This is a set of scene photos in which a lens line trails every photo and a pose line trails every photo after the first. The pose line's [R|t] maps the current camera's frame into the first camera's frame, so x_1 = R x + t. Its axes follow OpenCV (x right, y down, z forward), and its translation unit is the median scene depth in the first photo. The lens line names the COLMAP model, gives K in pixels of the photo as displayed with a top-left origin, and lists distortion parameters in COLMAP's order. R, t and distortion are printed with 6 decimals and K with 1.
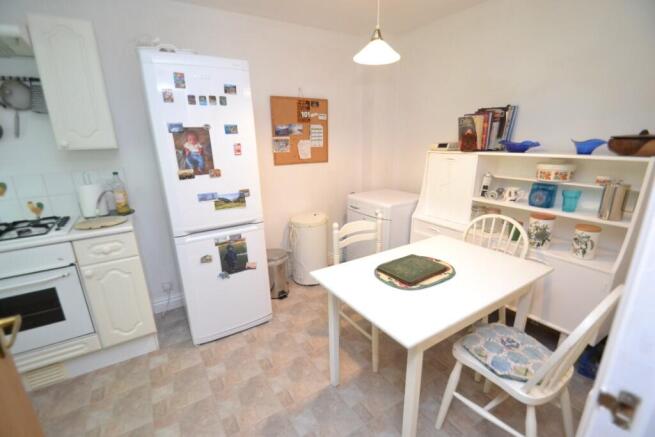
lens RADIAL K [[295.8, 0, 323.3], [0, 295.8, 220.4], [0, 0, 1]] dist [-0.002424, -0.000955]
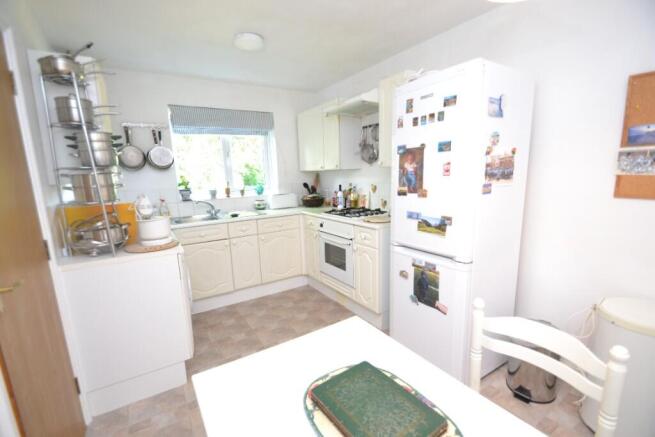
lens RADIAL K [[295.8, 0, 322.1], [0, 295.8, 222.0], [0, 0, 1]] dist [-0.002424, -0.000955]
pose [[-0.008030, 0.192748, -0.981215, 0.609991], [-0.230425, 0.954483, 0.189382, -0.180586], [0.973057, 0.227617, 0.036750, 0.678798]]
